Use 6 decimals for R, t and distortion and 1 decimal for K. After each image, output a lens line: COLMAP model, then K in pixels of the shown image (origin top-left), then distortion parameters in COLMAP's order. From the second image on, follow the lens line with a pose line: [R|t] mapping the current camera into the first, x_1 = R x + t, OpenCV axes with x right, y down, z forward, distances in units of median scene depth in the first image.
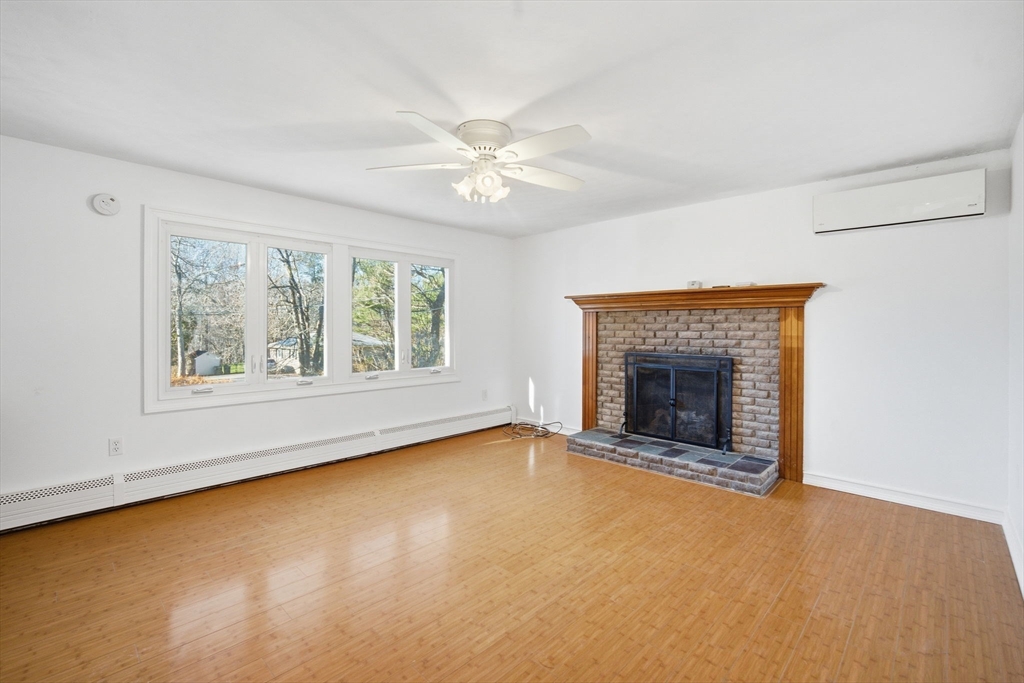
lens RADIAL K [[453.8, 0, 507.2], [0, 453.8, 328.1], [0, 0, 1]] dist [-0.008984, 0.000675]
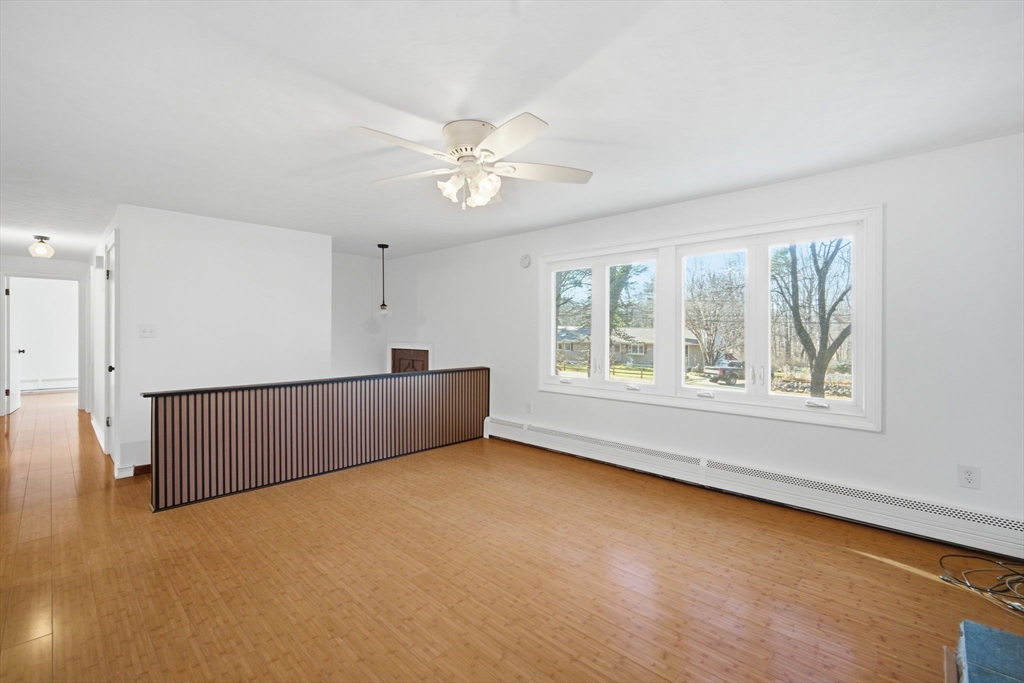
lens RADIAL K [[453.8, 0, 507.2], [0, 453.8, 328.1], [0, 0, 1]] dist [-0.008984, 0.000675]
pose [[-0.003212, -0.012606, -0.999915, 0.577616], [-0.005355, 0.999906, -0.012589, -0.002530], [0.999981, 0.005314, -0.003279, 0.682743]]
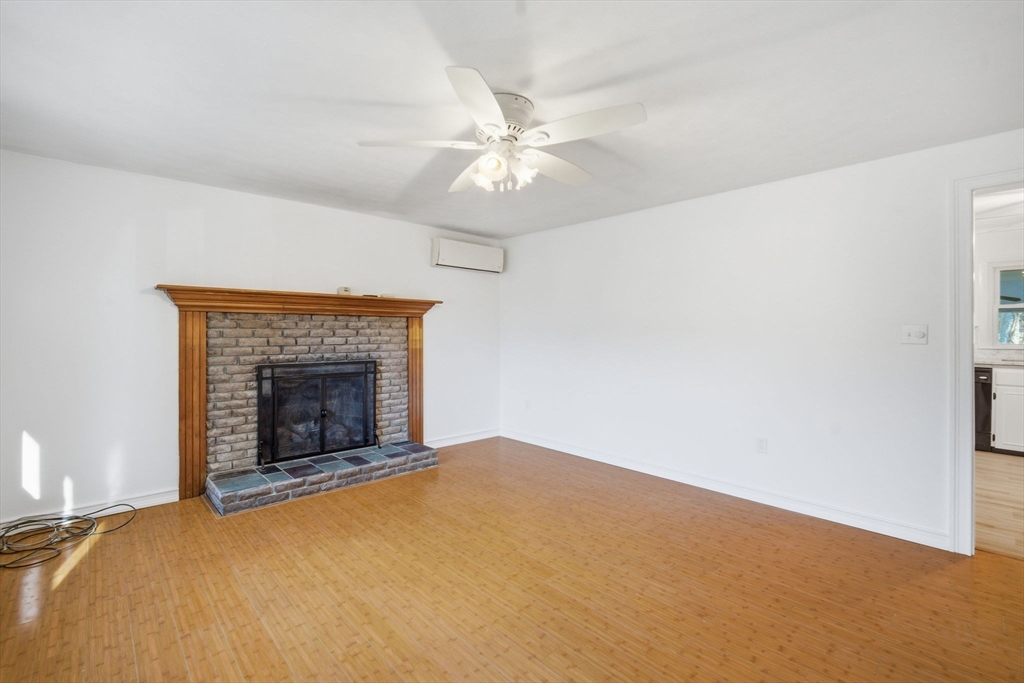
lens RADIAL K [[453.8, 0, 507.2], [0, 453.8, 328.1], [0, 0, 1]] dist [-0.008984, 0.000675]
pose [[0.055963, 0.007154, 0.998407, -0.579378], [0.001758, 0.999972, -0.007264, -0.005161], [-0.998431, 0.002162, 0.055949, 0.594415]]
